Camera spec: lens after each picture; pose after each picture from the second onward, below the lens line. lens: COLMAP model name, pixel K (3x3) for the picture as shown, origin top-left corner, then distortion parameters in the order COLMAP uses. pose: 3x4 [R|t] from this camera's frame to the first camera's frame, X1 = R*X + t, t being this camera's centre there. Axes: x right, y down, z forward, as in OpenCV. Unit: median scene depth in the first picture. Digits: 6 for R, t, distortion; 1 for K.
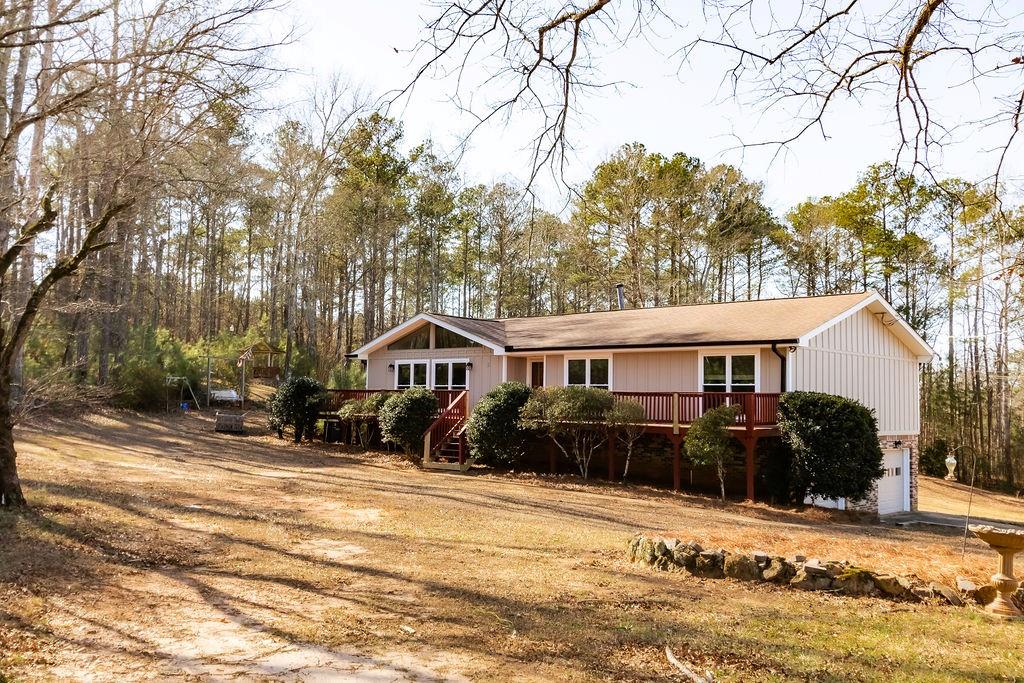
lens RADIAL K [[977.3, 0, 493.2], [0, 977.3, 343.3], [0, 0, 1]] dist [0.029550, 0.000000]
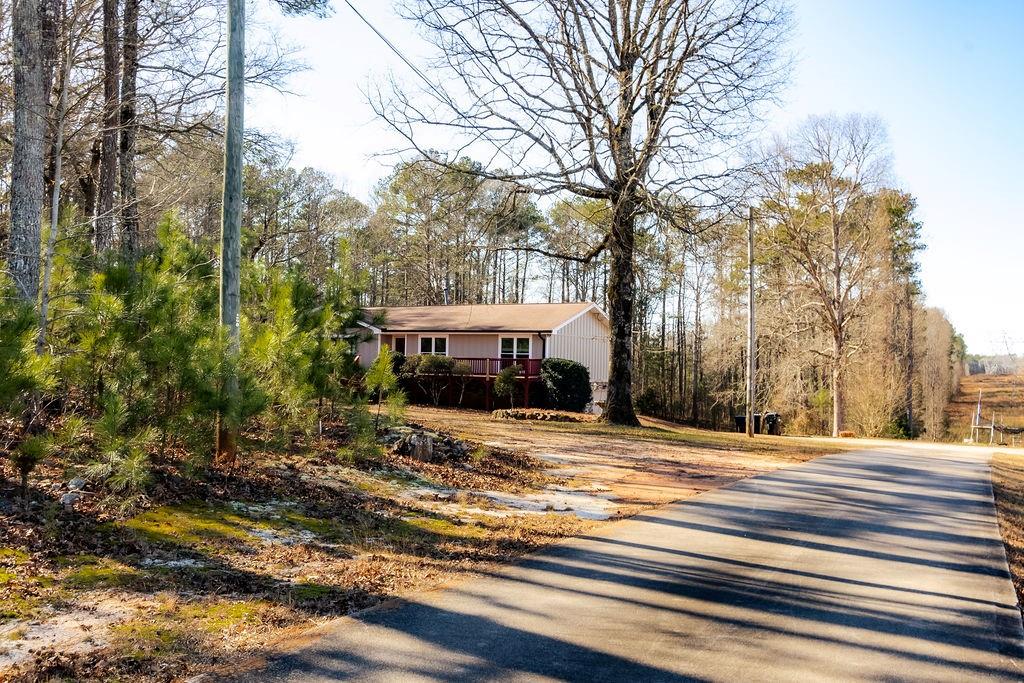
lens RADIAL K [[977.3, 0, 510.3], [0, 977.3, 343.0], [0, 0, 1]] dist [0.029550, 0.000000]
pose [[0.967613, 0.009035, 0.252278, -0.195904], [-0.020215, 0.998923, 0.041759, -0.046346], [-0.251629, -0.045507, 0.966753, -0.651408]]
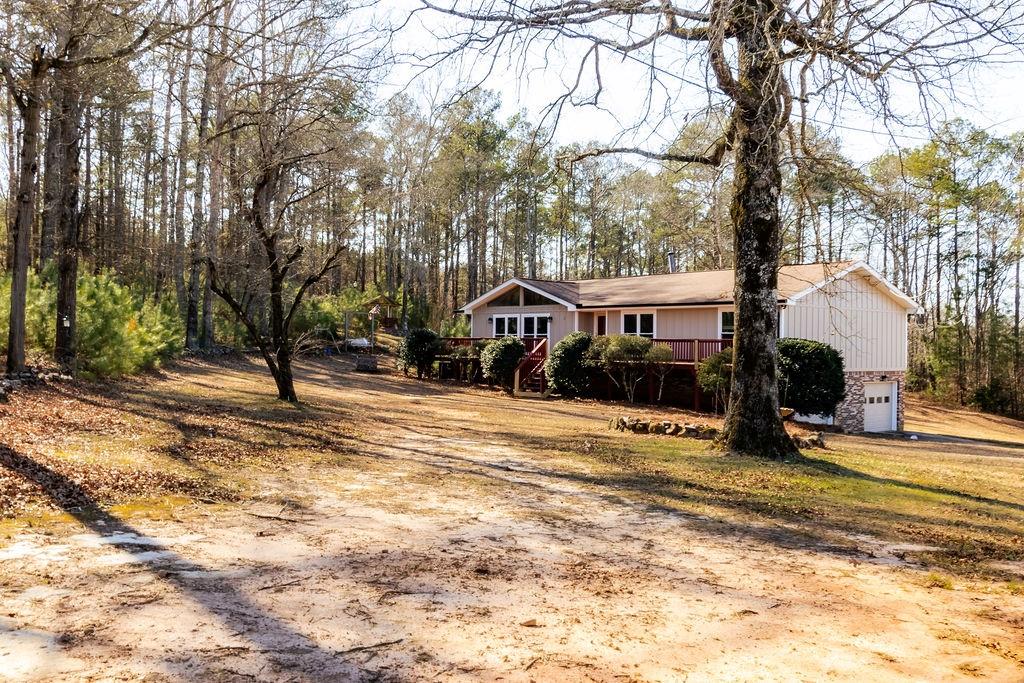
lens RADIAL K [[977.3, 0, 508.1], [0, 977.3, 338.2], [0, 0, 1]] dist [0.029550, 0.000000]
pose [[0.995873, -0.006093, -0.090551, 0.040313], [0.010747, 0.998641, 0.050994, -0.019658], [0.090117, -0.051756, 0.994585, -0.315208]]
